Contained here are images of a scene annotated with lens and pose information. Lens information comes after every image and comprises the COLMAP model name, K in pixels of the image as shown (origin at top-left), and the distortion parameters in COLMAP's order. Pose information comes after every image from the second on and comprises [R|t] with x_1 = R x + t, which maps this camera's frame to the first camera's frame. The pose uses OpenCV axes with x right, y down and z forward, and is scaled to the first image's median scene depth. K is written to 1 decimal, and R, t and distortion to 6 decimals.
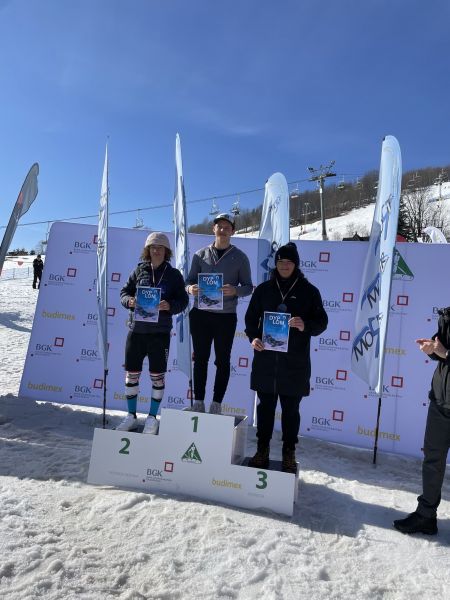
lens RADIAL K [[451.8, 0, 225.0], [0, 451.8, 300.0], [0, 0, 1]] dist [0.114155, -0.166420]
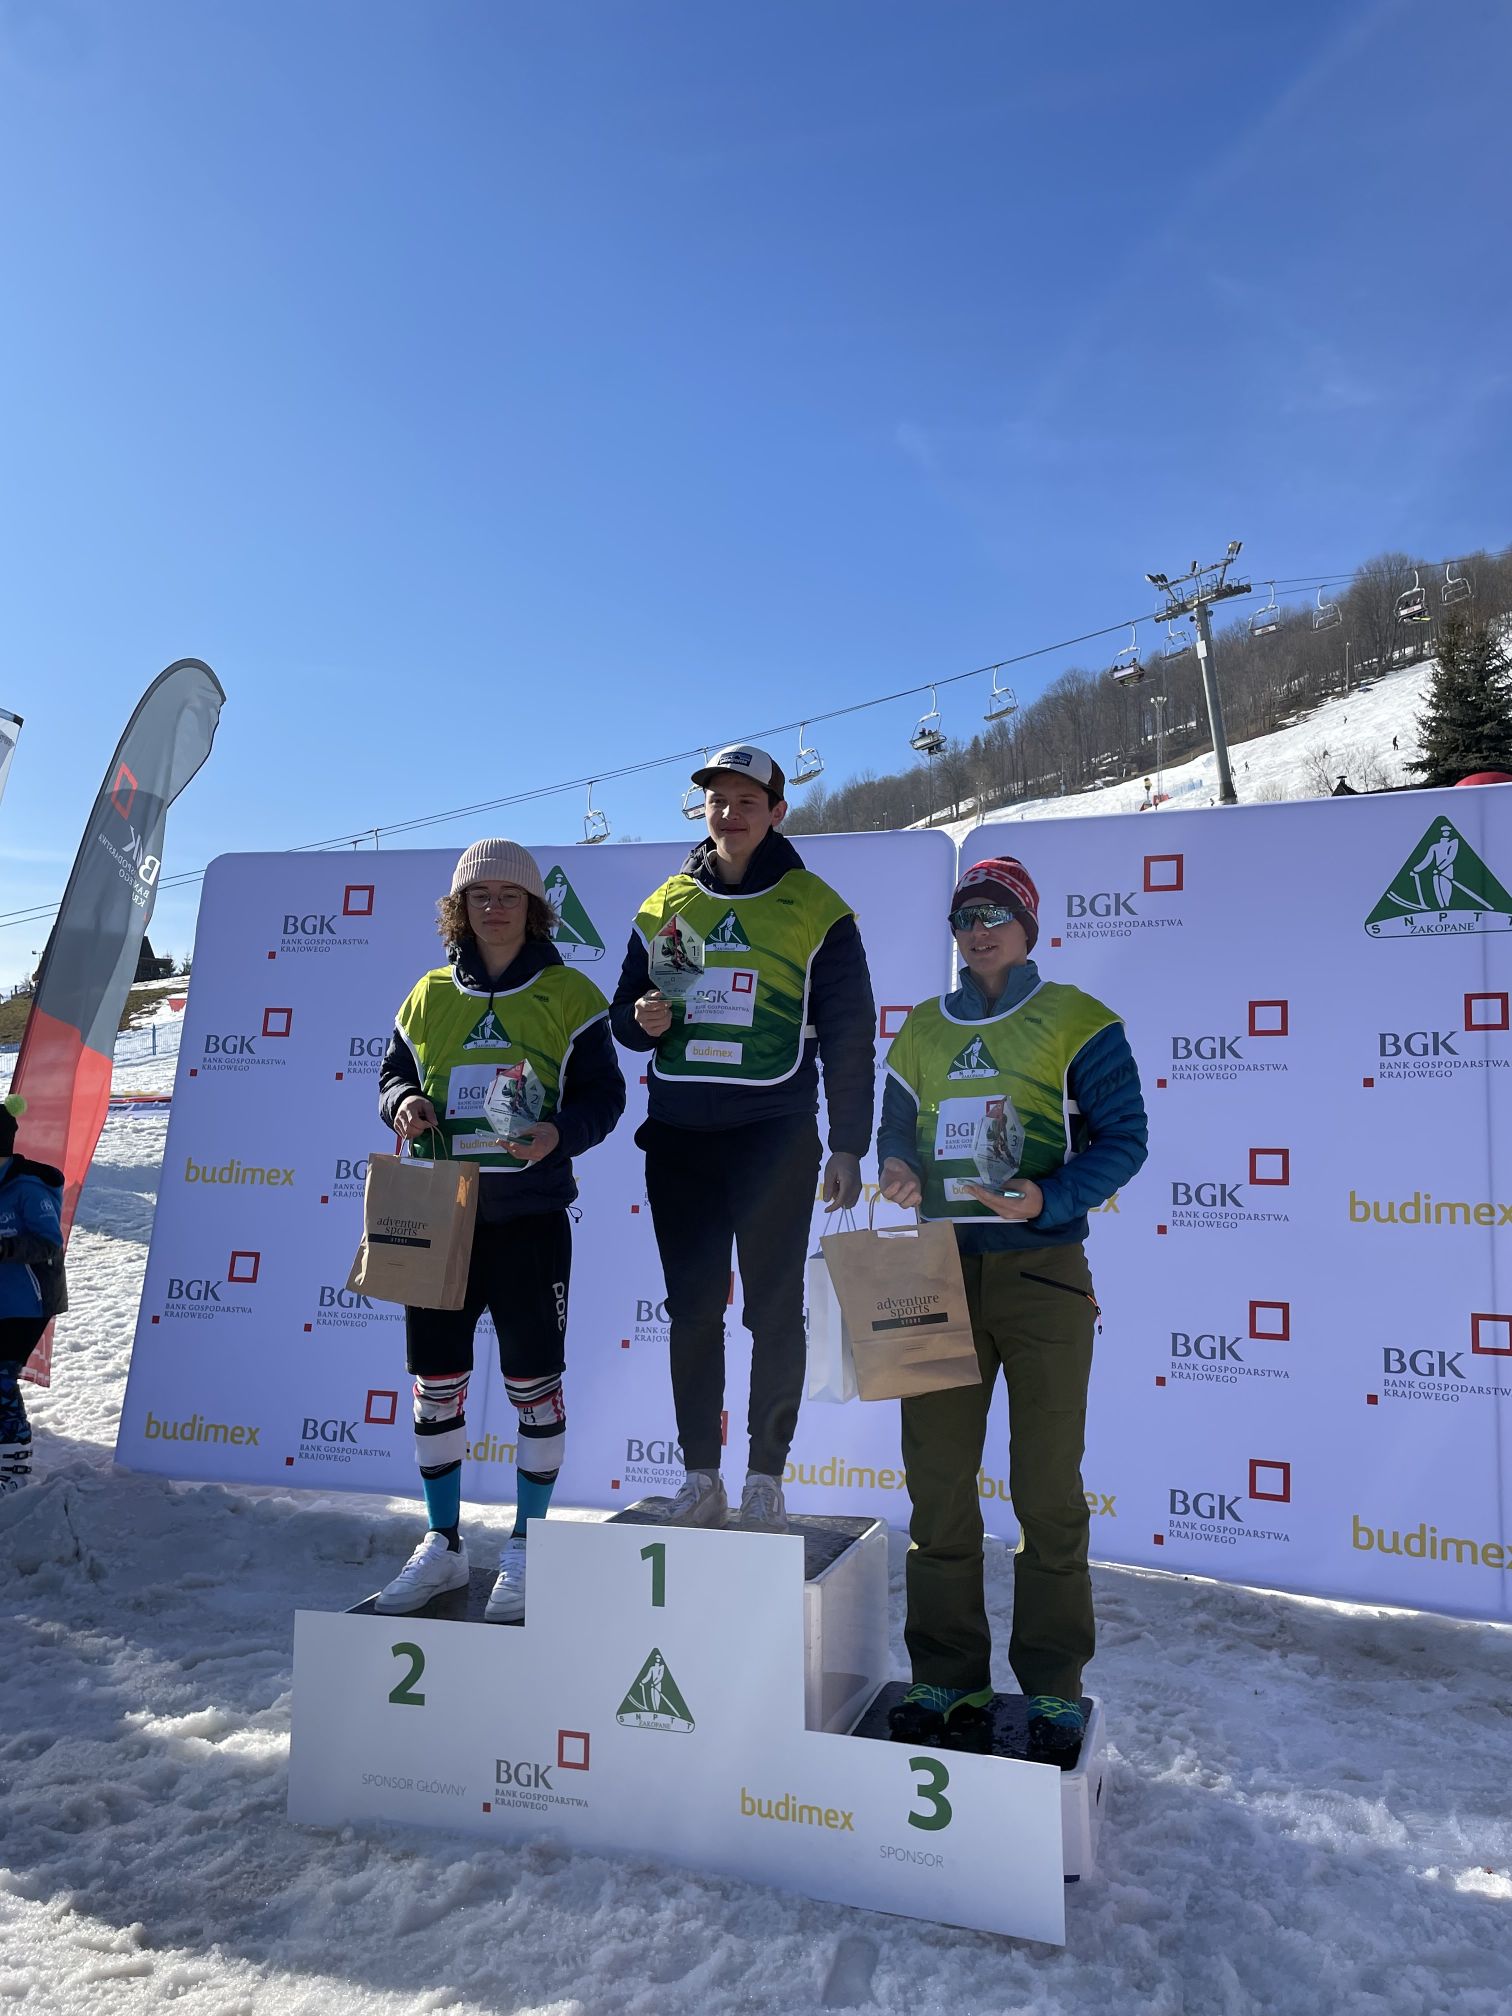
lens RADIAL K [[1558.9, 0, 756.0], [0, 1558.9, 1008.0], [0, 0, 1]] dist [0.058704, 0.009041]
pose [[0.991658, -0.092954, -0.089302, 0.082290], [0.089613, 0.995144, -0.040728, -0.001556], [0.092654, 0.032386, 0.995172, 0.102506]]
